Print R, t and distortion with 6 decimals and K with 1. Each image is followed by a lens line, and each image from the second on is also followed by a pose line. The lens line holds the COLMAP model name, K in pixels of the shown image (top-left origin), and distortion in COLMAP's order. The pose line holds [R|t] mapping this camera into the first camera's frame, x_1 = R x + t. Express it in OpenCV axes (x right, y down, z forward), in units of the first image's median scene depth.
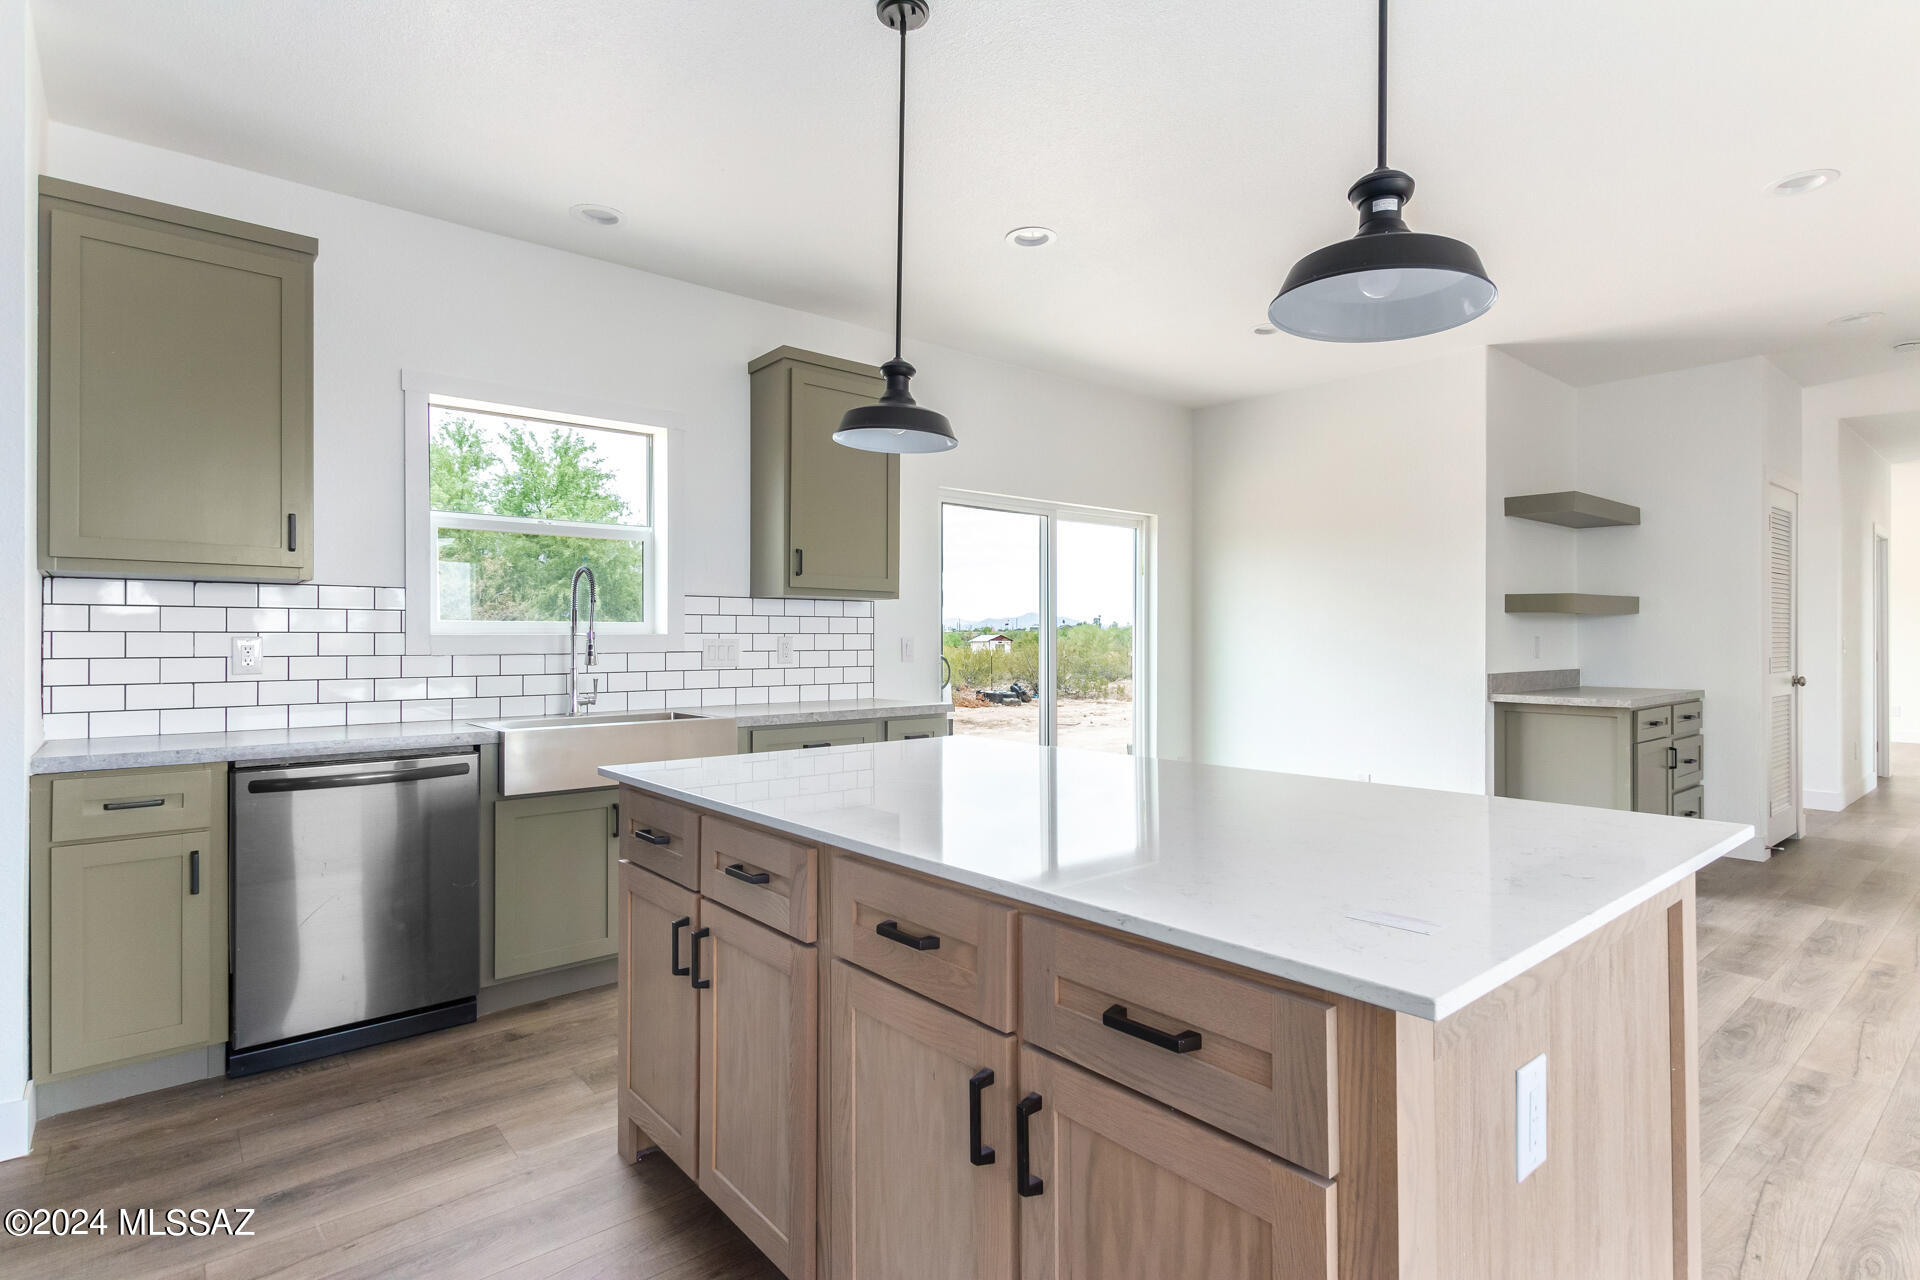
lens RADIAL K [[923.0, 0, 960.5], [0, 923.0, 634.7], [0, 0, 1]] dist [0.002319, -0.001094]
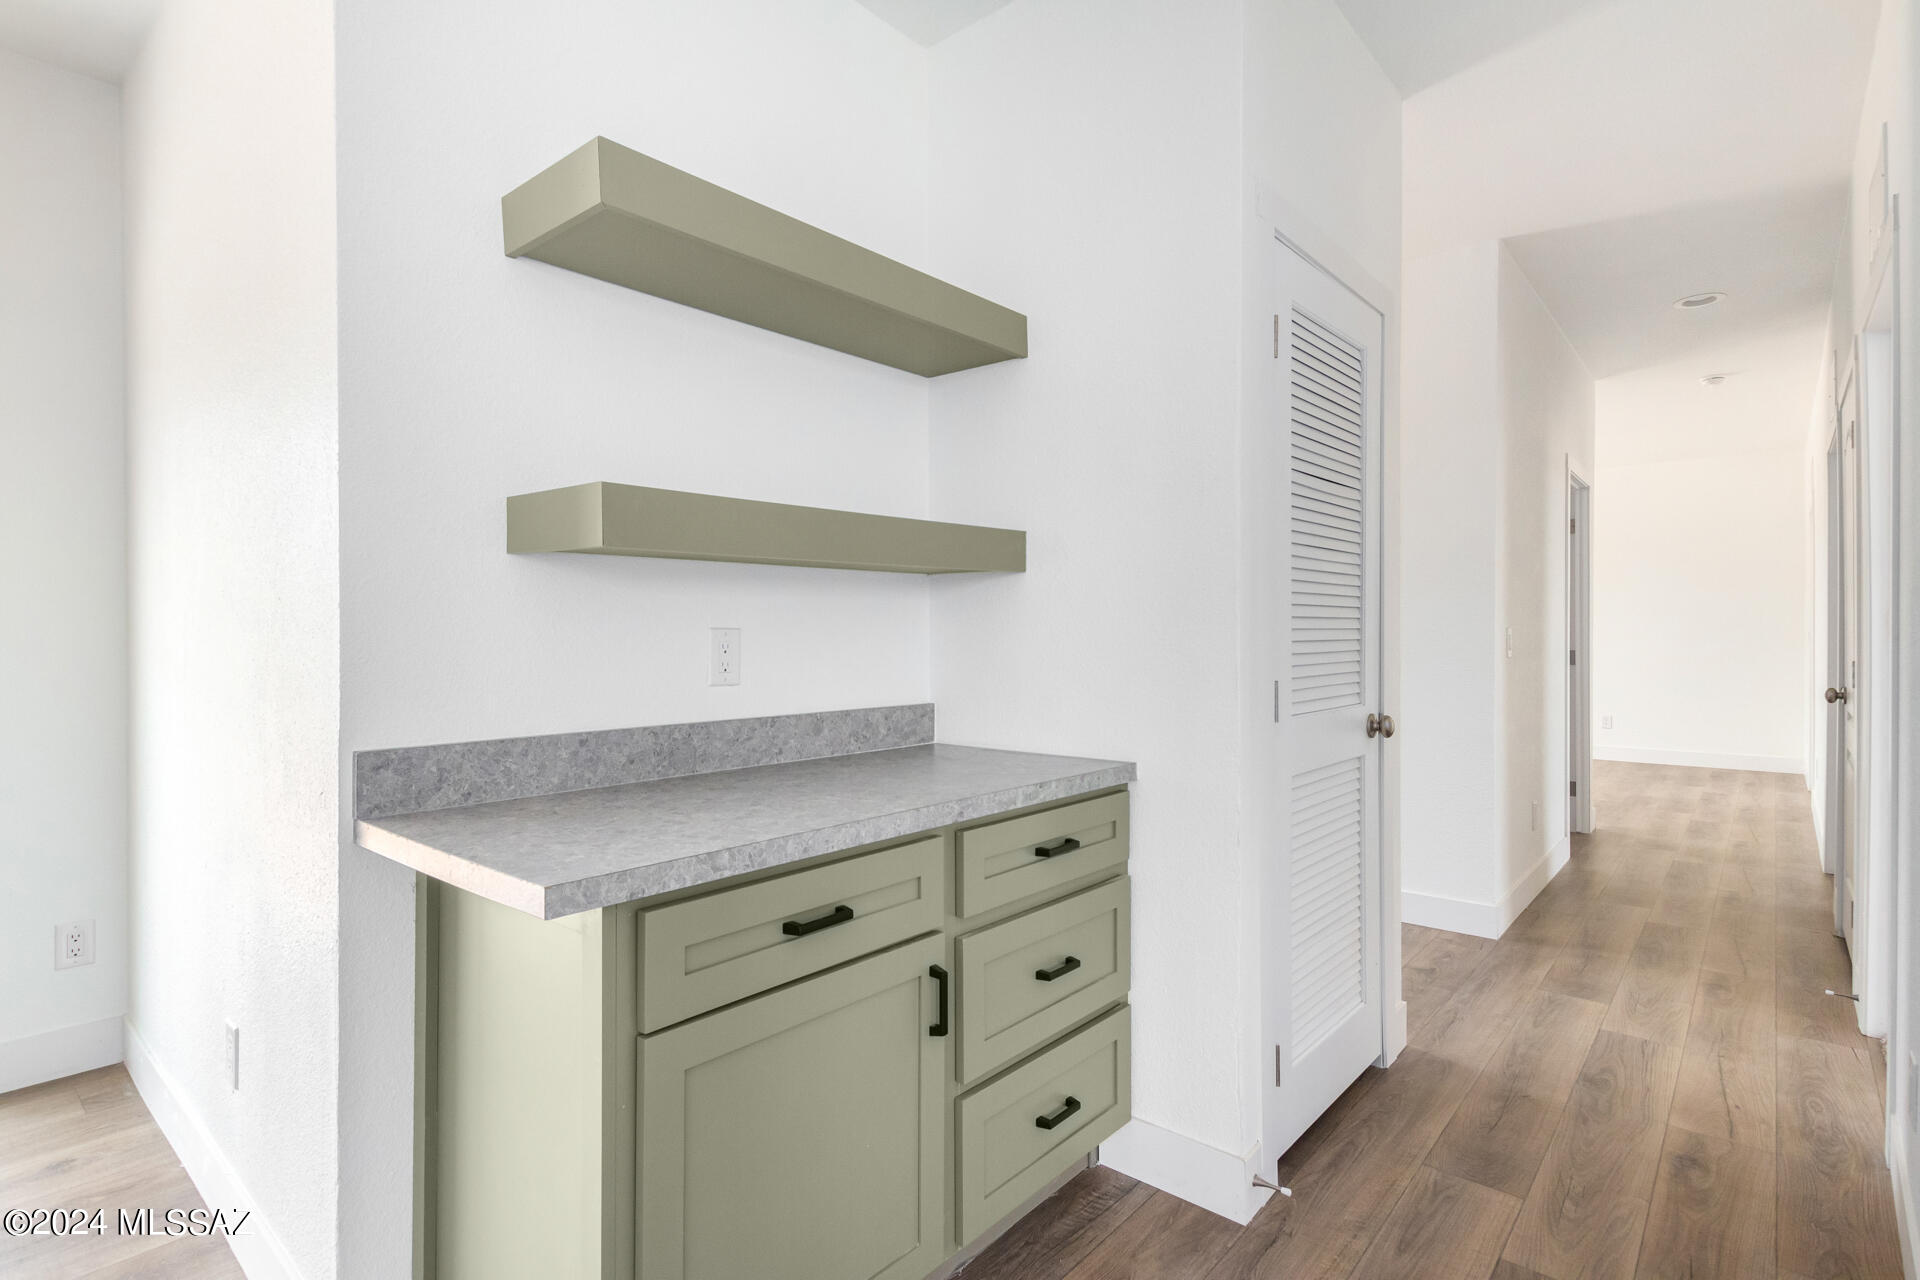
lens RADIAL K [[933.2, 0, 951.8], [0, 933.2, 632.7], [0, 0, 1]] dist [0.013915, -0.000201]
pose [[0.985337, -0.002417, 0.170600, 0.782614], [0.001416, 0.999981, 0.005988, 0.002201], [-0.170611, -0.005659, 0.985322, 0.735173]]
